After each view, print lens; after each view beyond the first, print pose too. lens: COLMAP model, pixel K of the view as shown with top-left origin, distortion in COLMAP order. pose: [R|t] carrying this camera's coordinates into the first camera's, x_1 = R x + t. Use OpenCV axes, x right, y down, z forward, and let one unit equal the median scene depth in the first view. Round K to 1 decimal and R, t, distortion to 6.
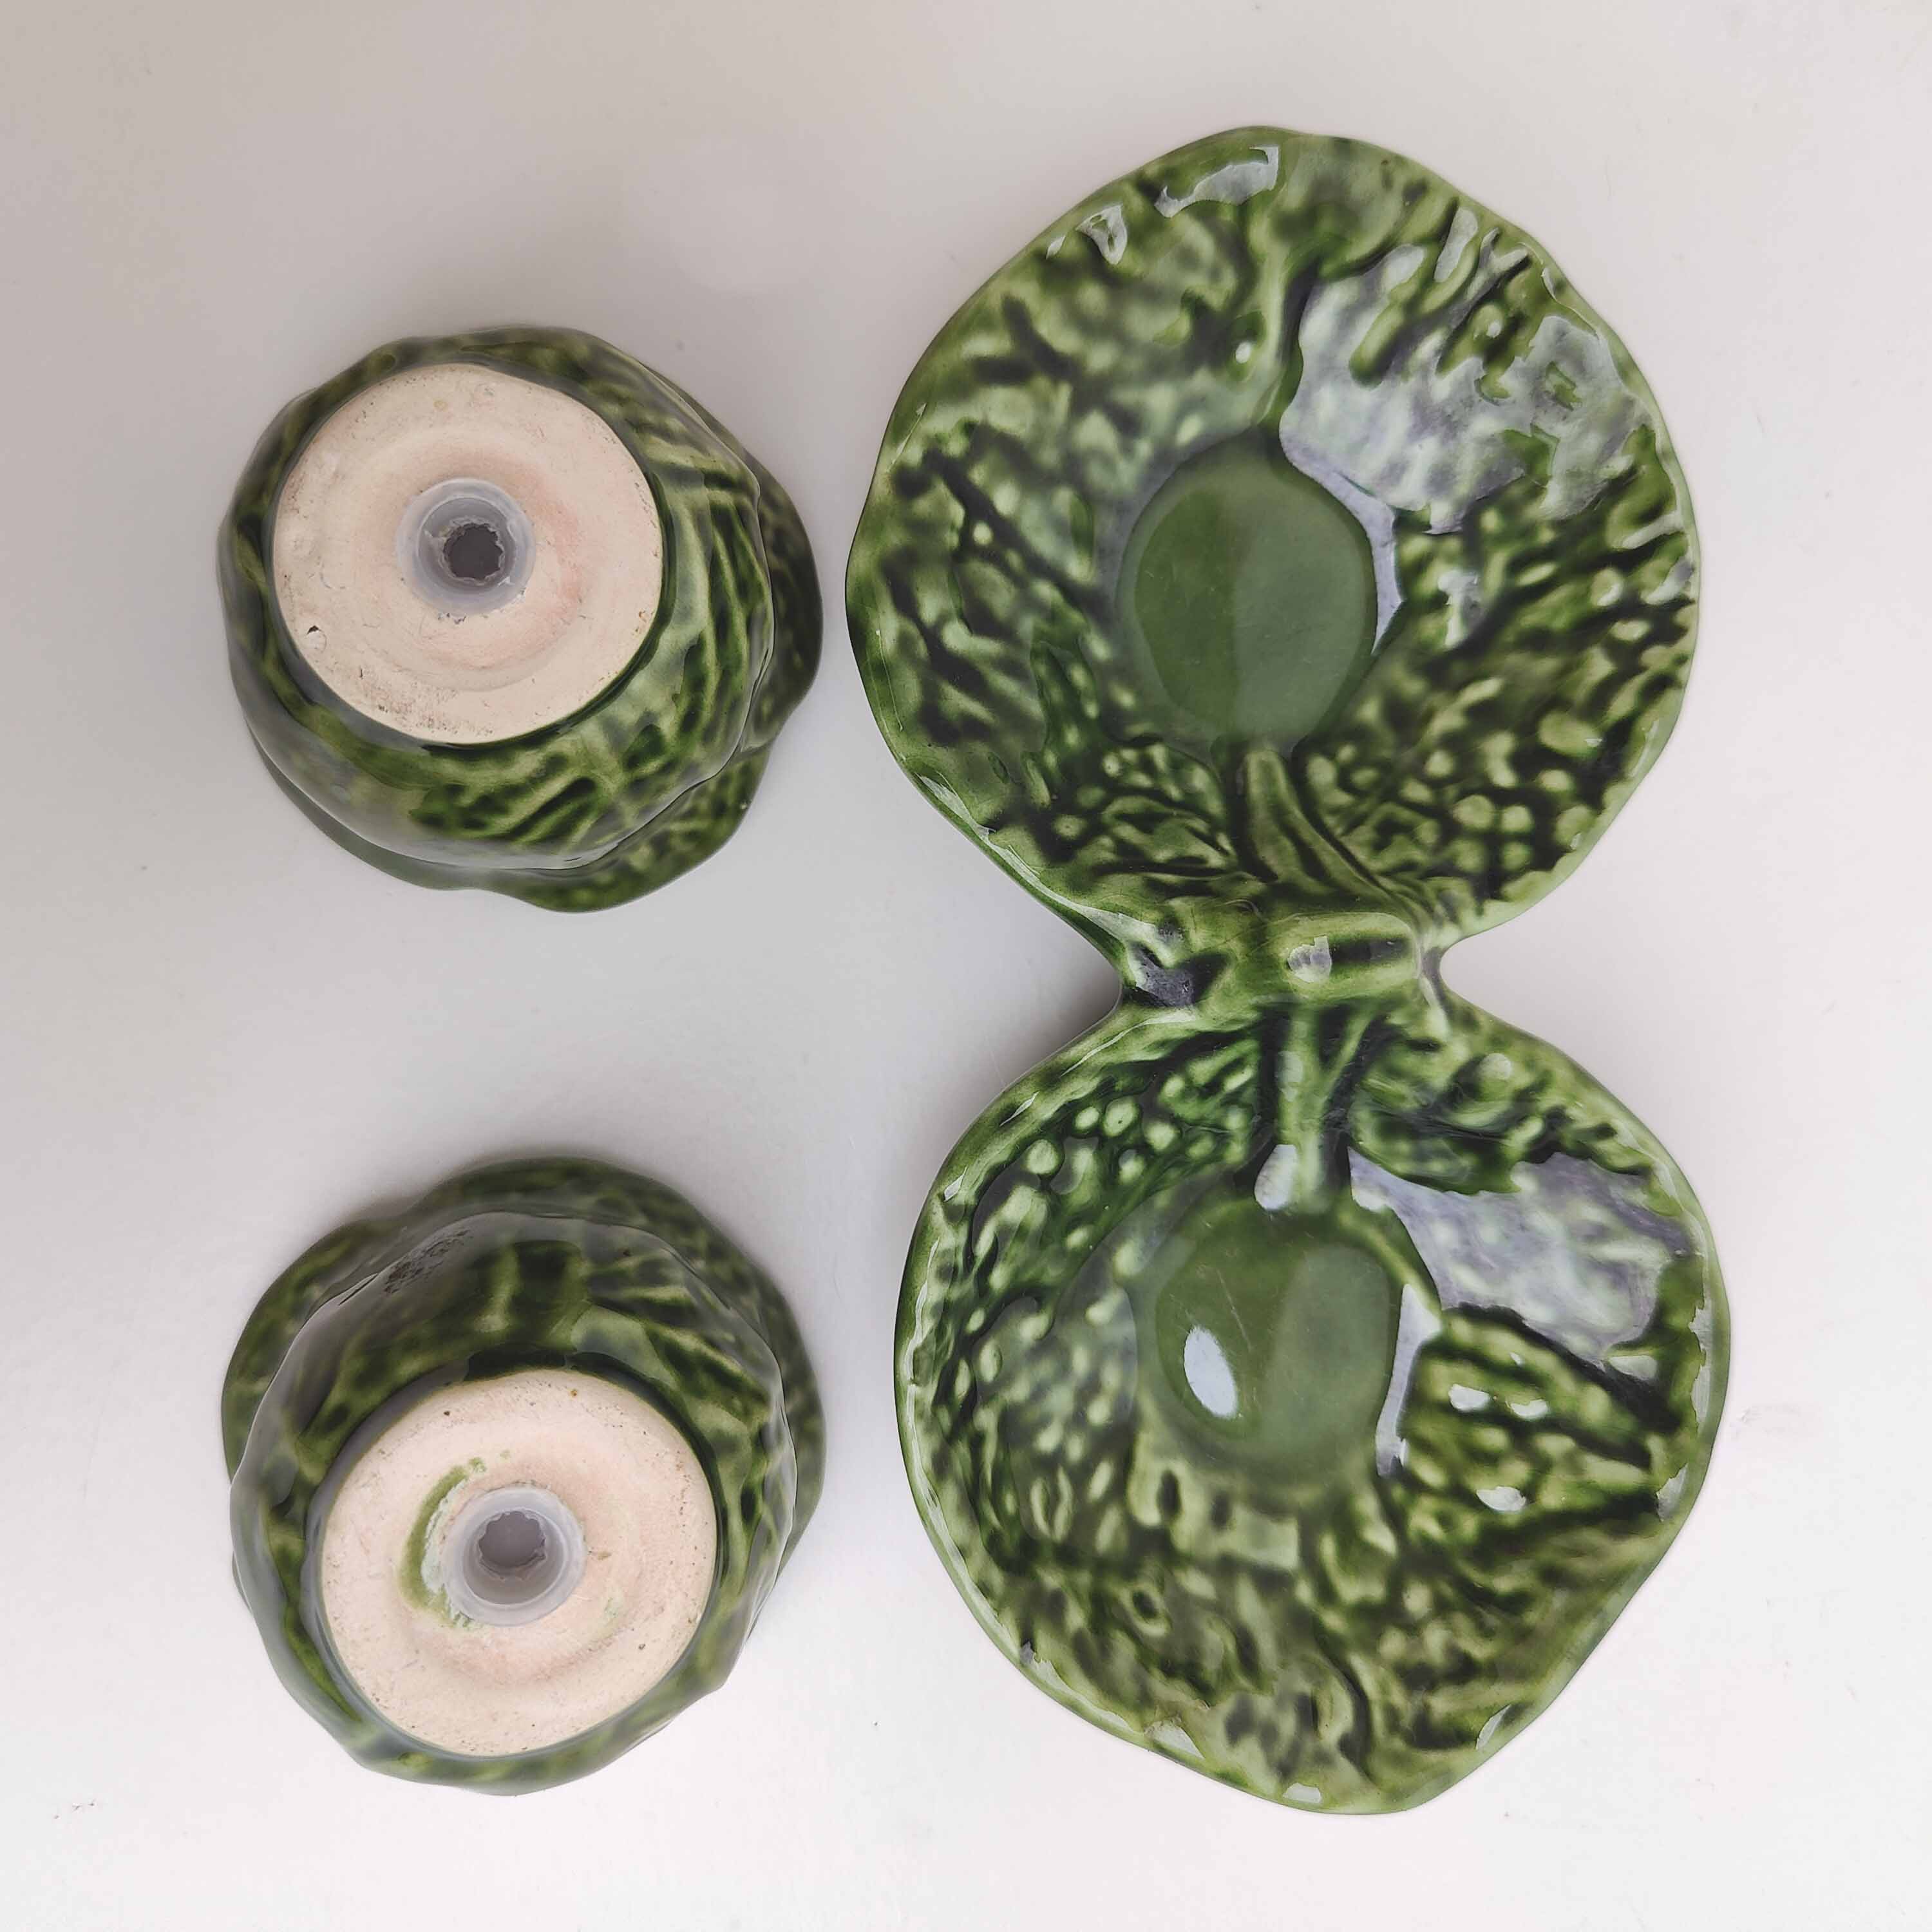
lens RADIAL K [[1900.5, 0, 966.0], [0, 1900.5, 966.0], [0, 0, 1]] dist [-0.066841, 0.202349]
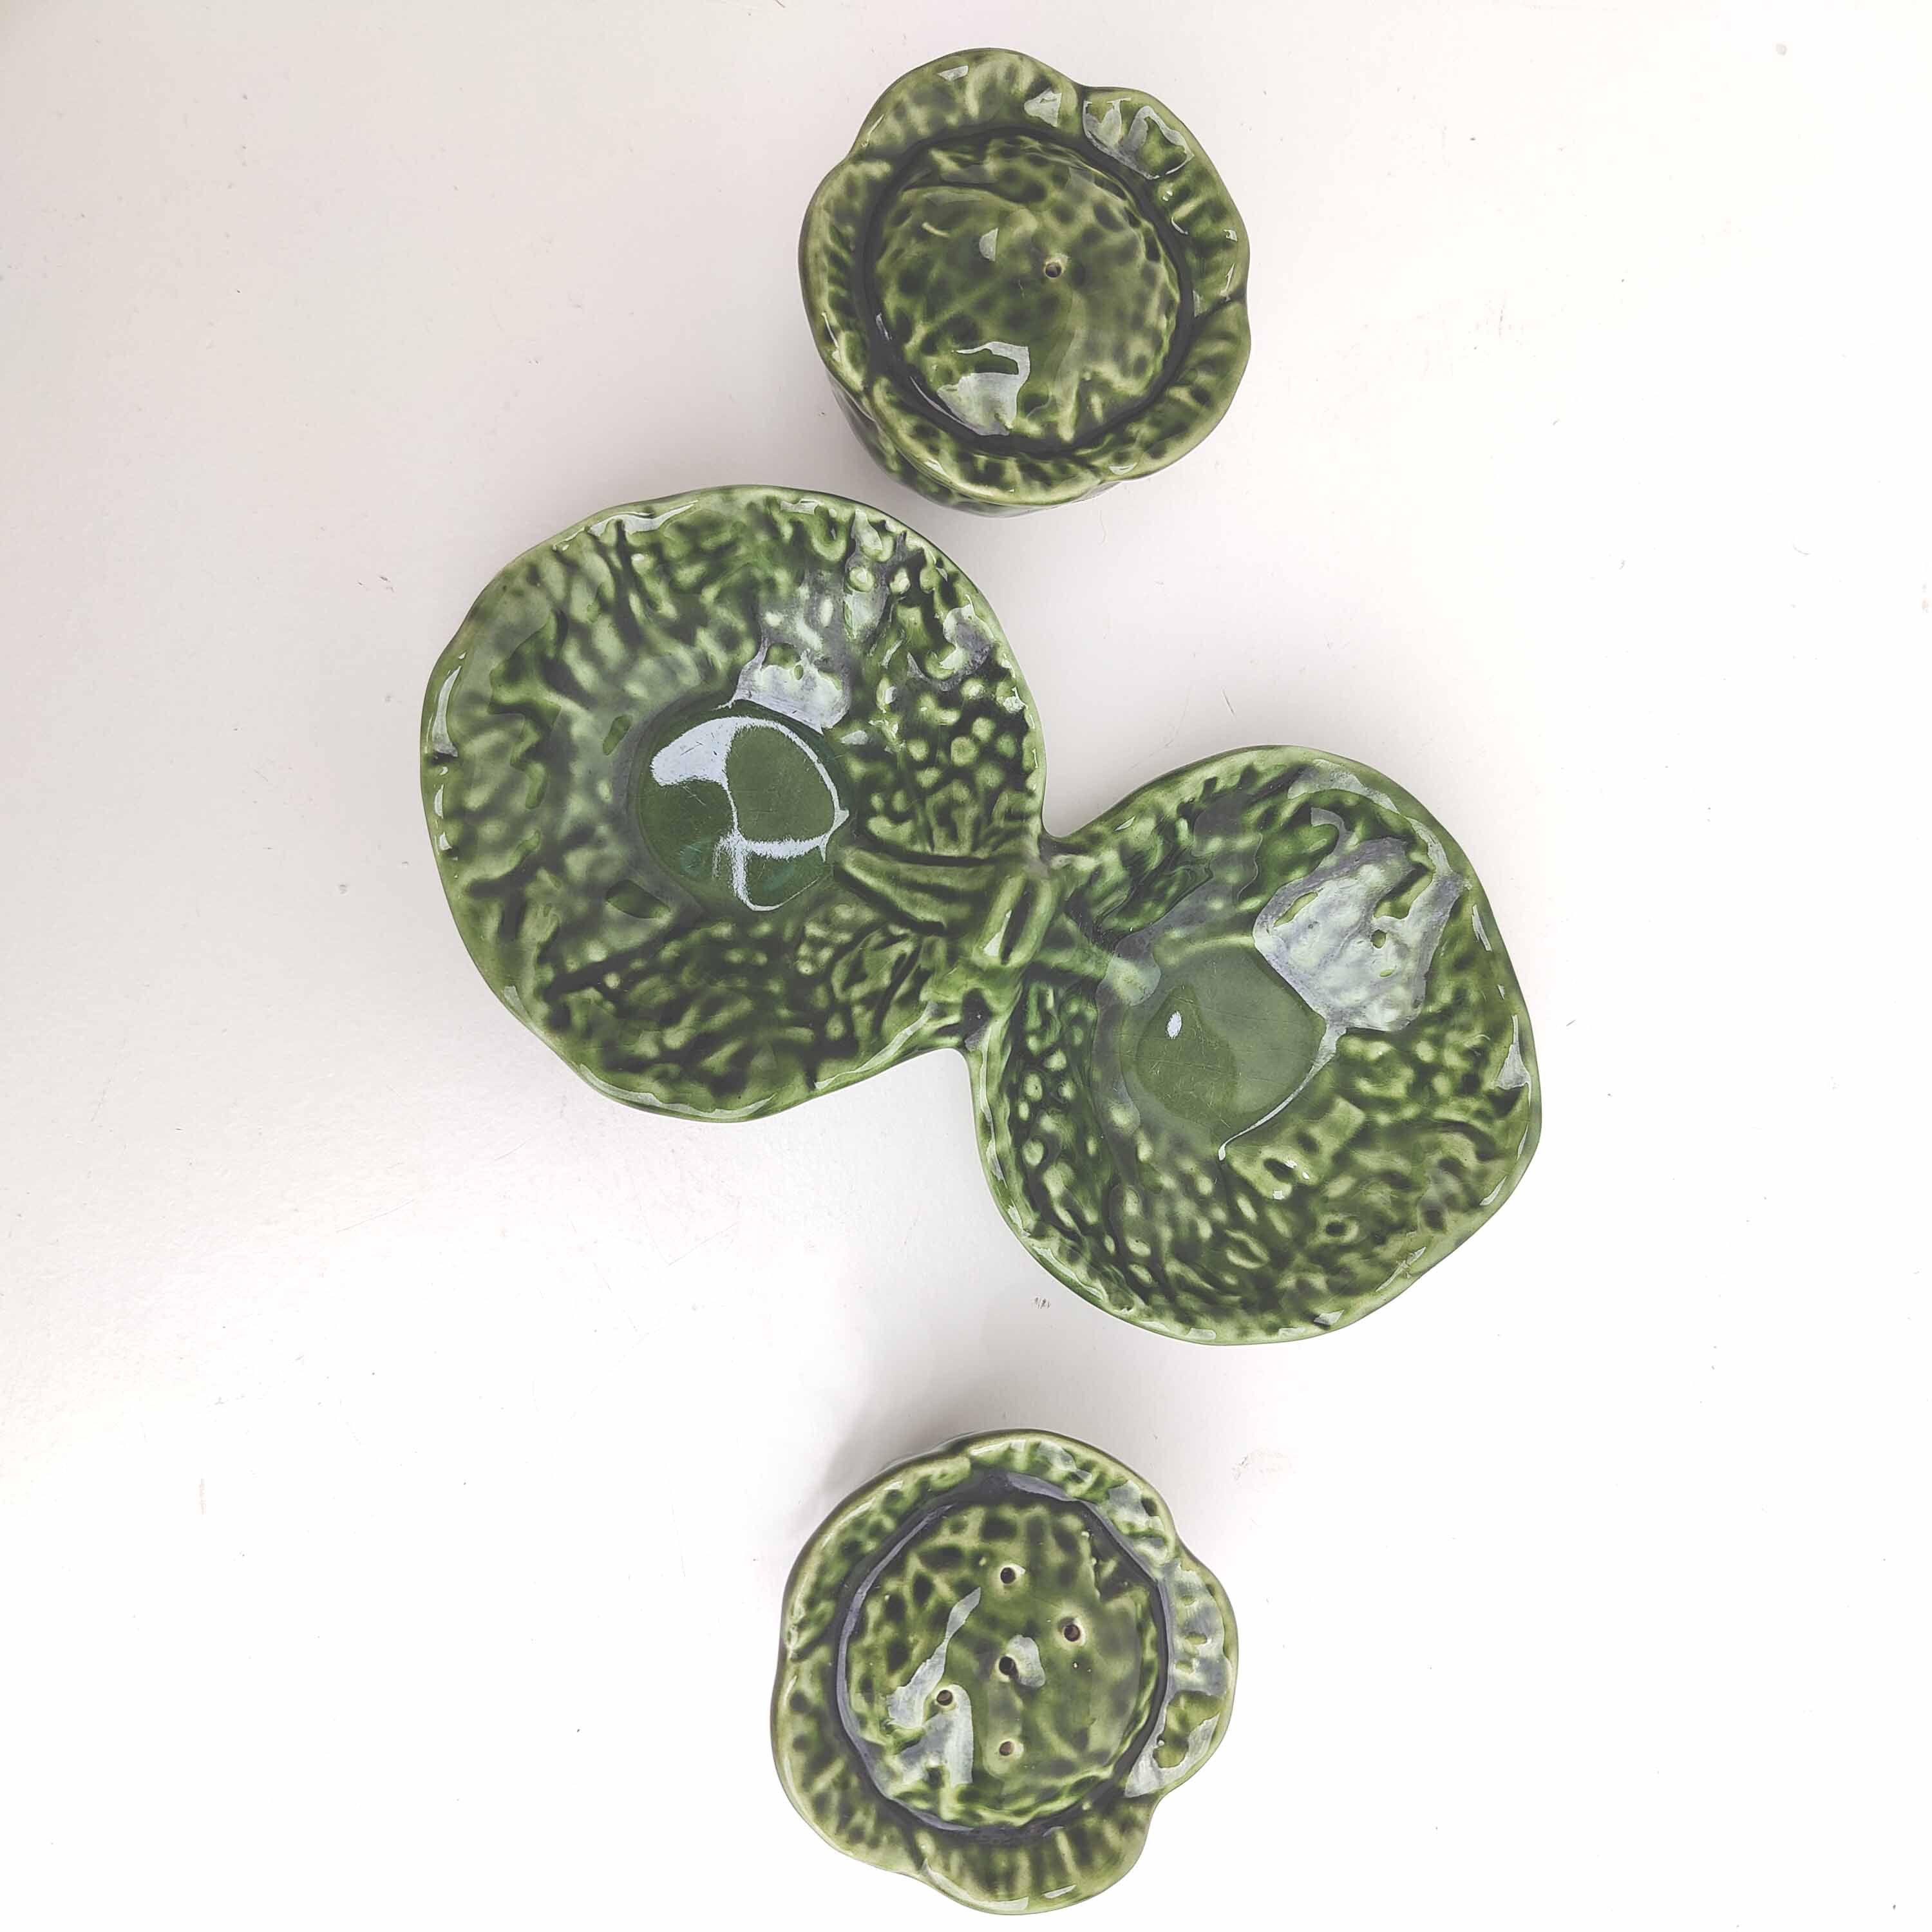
lens RADIAL K [[1854.7, 0, 966.0], [0, 1854.7, 966.0], [0, 0, 1]] dist [-0.009345, -0.004957]
pose [[0.476107, -0.878014, -0.049132, 0.203302], [0.871131, 0.463262, 0.162845, -0.228581], [-0.120219, -0.120332, 0.985428, -0.334032]]
